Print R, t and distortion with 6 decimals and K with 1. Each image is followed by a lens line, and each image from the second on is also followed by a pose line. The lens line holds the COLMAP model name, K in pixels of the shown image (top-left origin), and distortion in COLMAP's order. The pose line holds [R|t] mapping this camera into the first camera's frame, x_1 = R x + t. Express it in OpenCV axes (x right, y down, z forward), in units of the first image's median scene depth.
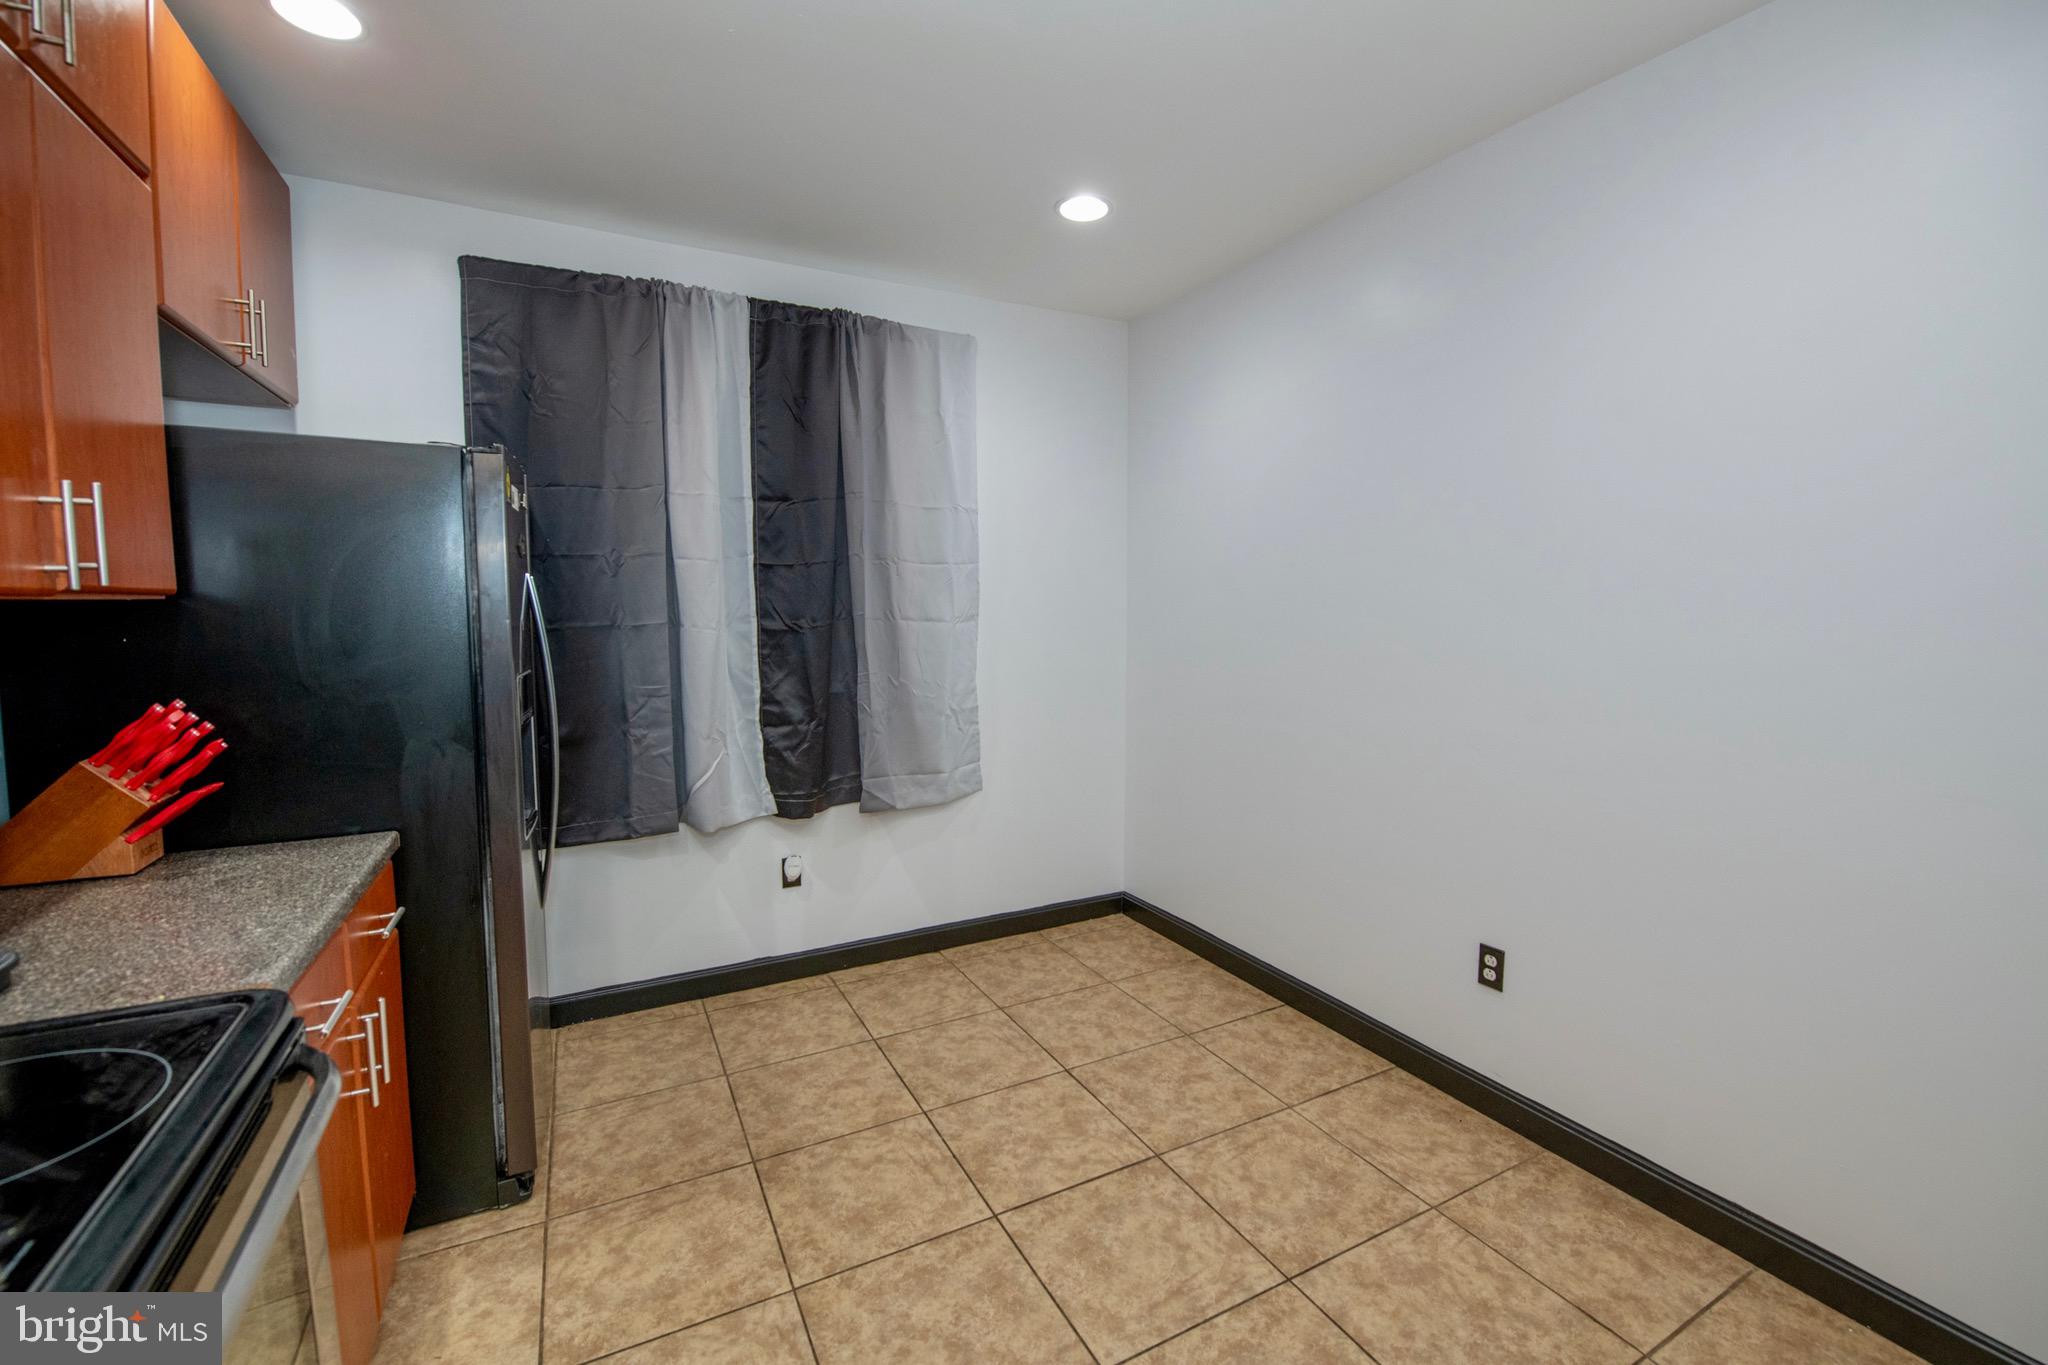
lens RADIAL K [[850.1, 0, 1035.1], [0, 850.1, 669.0], [0, 0, 1]] dist [-0.014866, -0.004271]
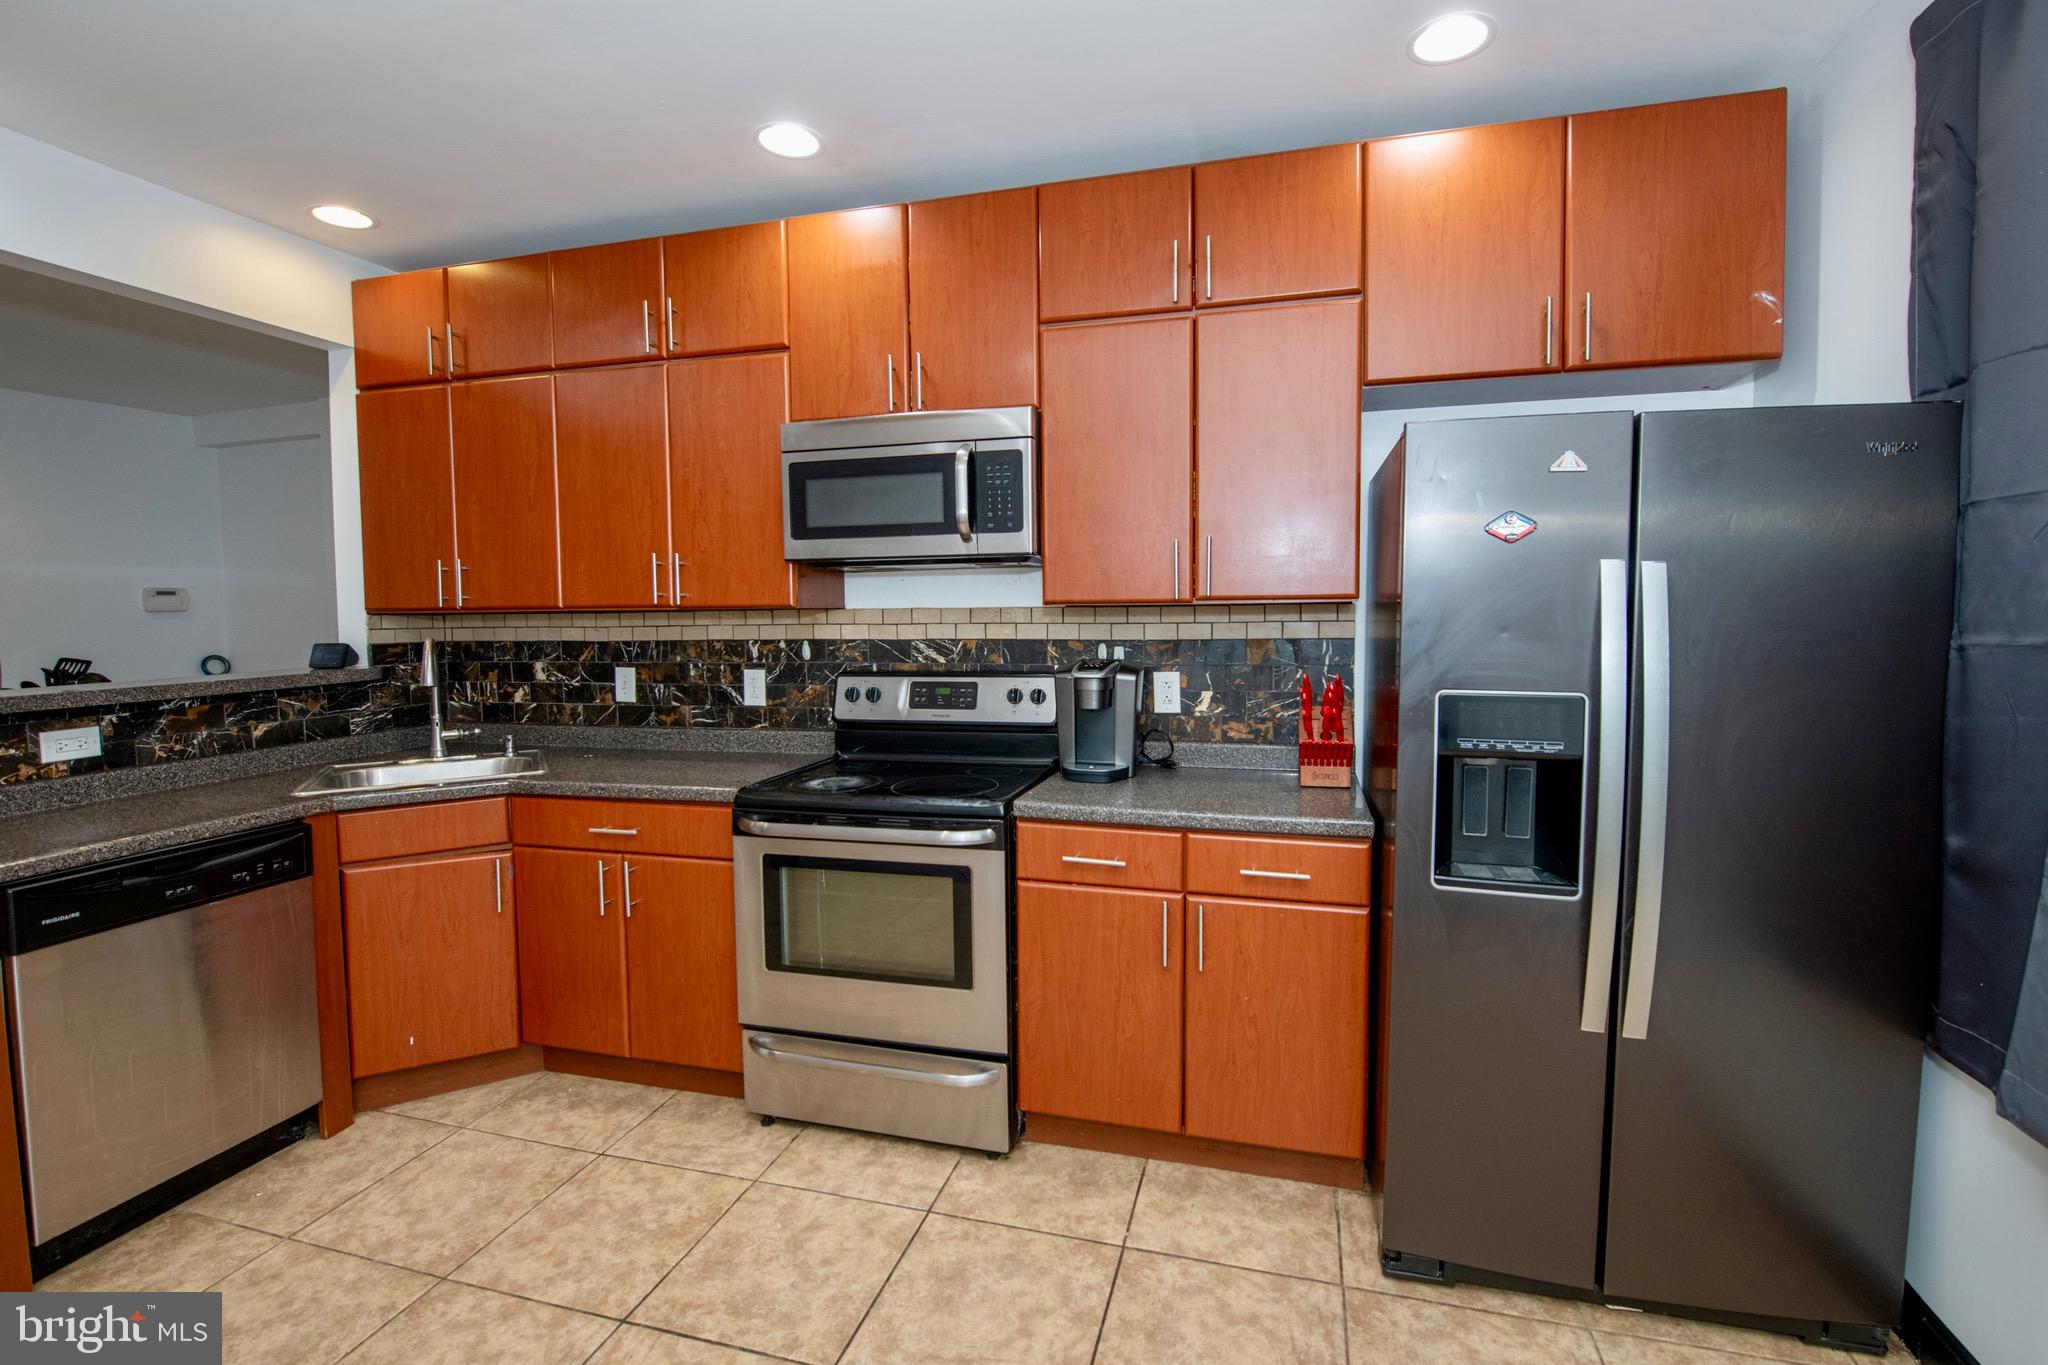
lens RADIAL K [[891.9, 0, 1038.8], [0, 891.9, 650.1], [0, 0, 1]] dist [-0.017598, -0.000220]
pose [[-0.692764, 0.036072, -0.720262, 0.205726], [-0.045581, 0.994561, 0.093651, -0.065773], [0.719722, 0.097708, -0.687352, 0.916845]]
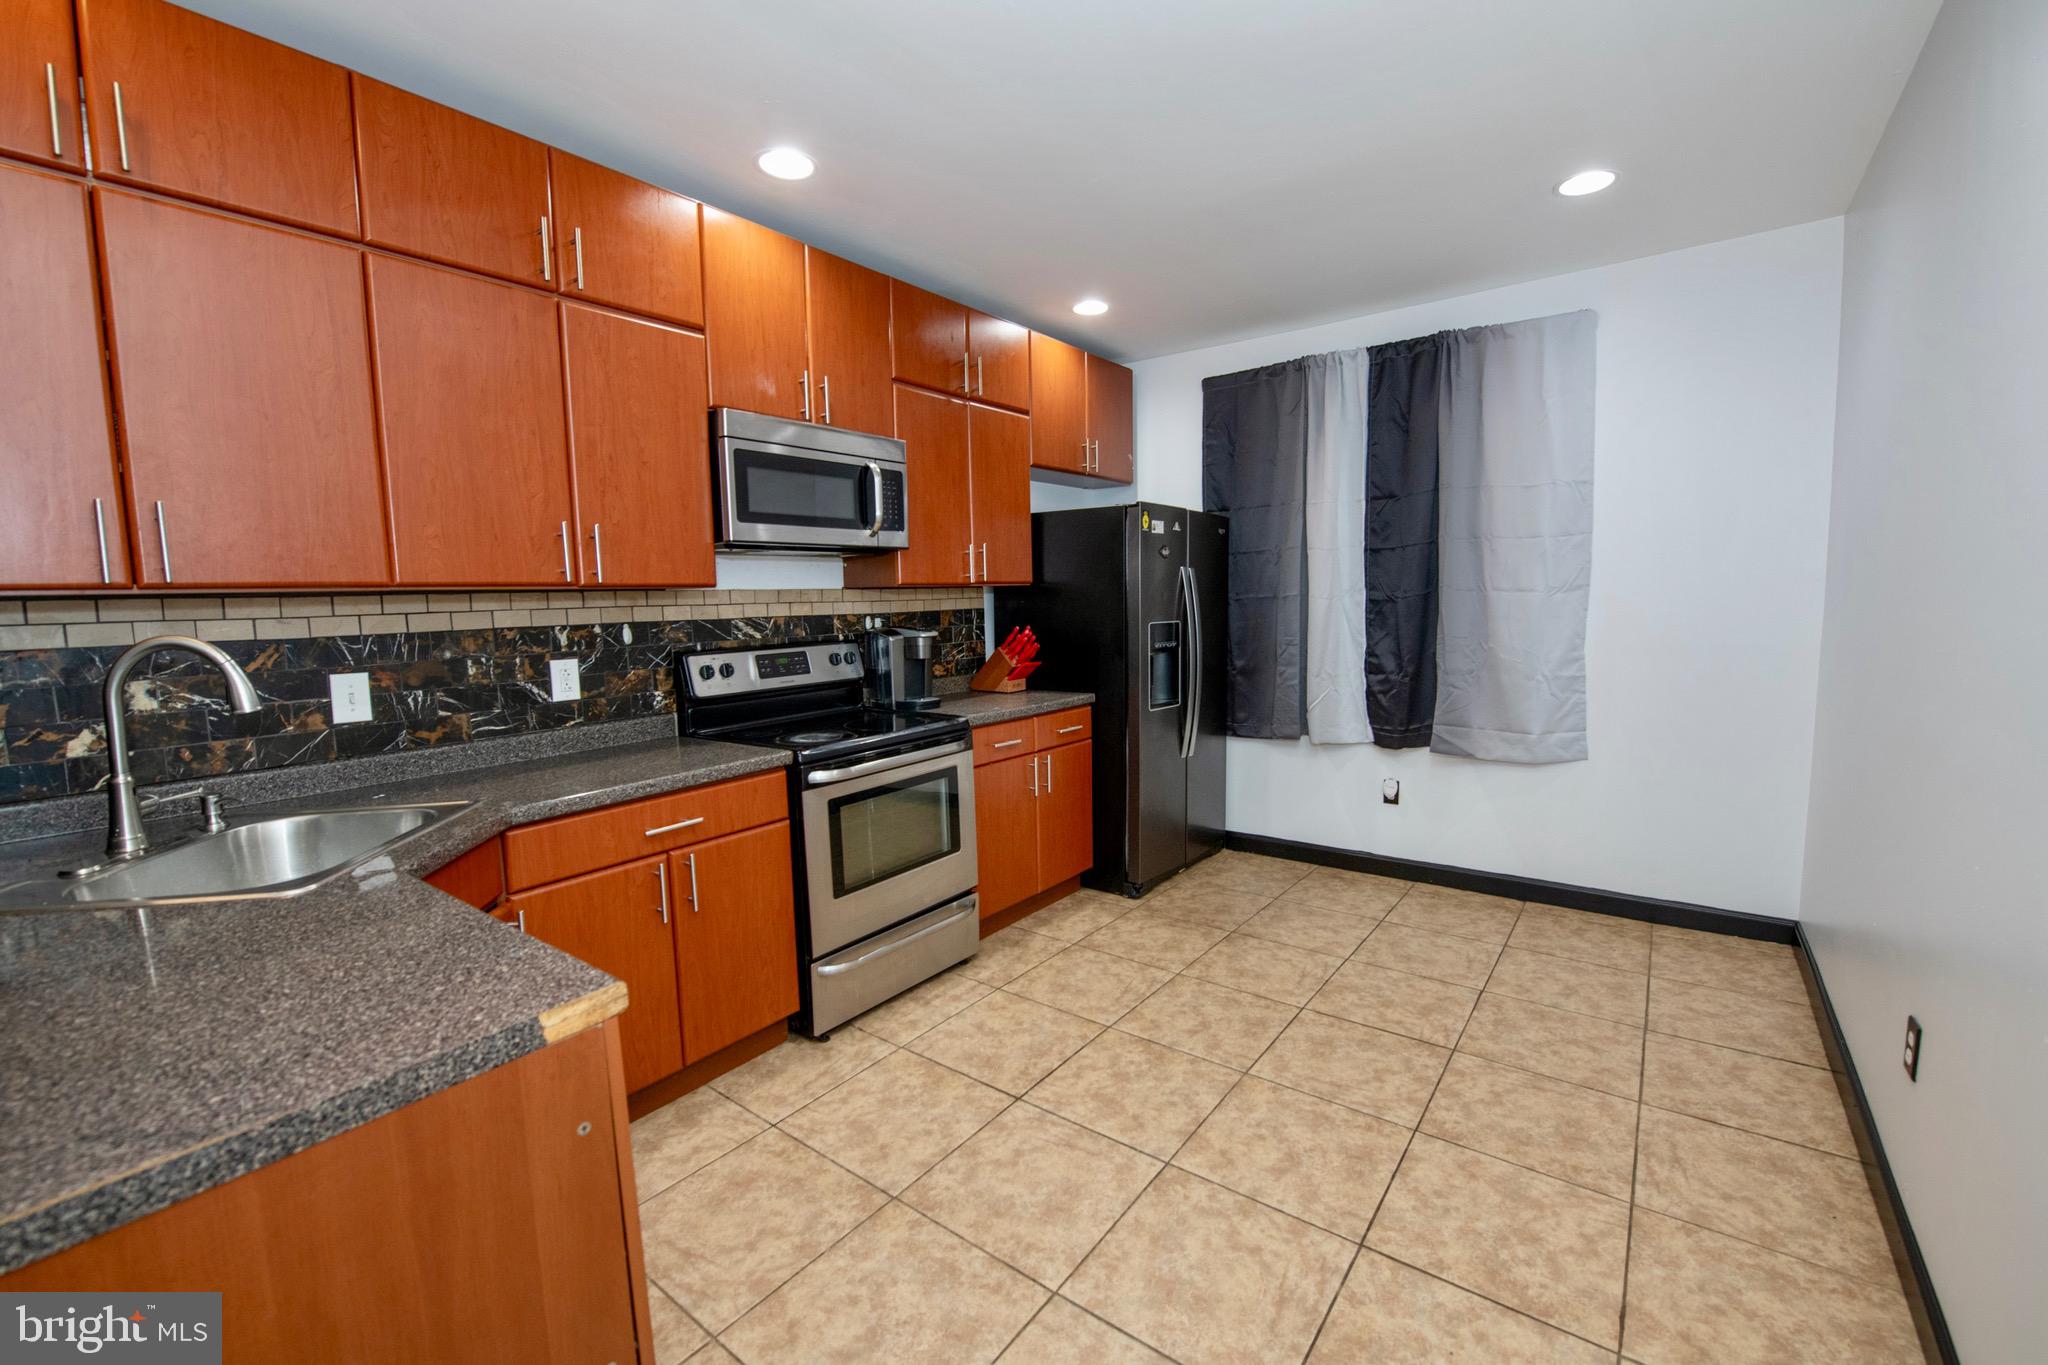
lens RADIAL K [[850.1, 0, 1035.1], [0, 850.1, 669.0], [0, 0, 1]] dist [-0.014866, -0.004271]
pose [[0.411163, 0.069205, -0.908931, 0.705761], [-0.046645, 0.997405, 0.054842, 0.013747], [0.910367, 0.019848, 0.413324, -0.009037]]
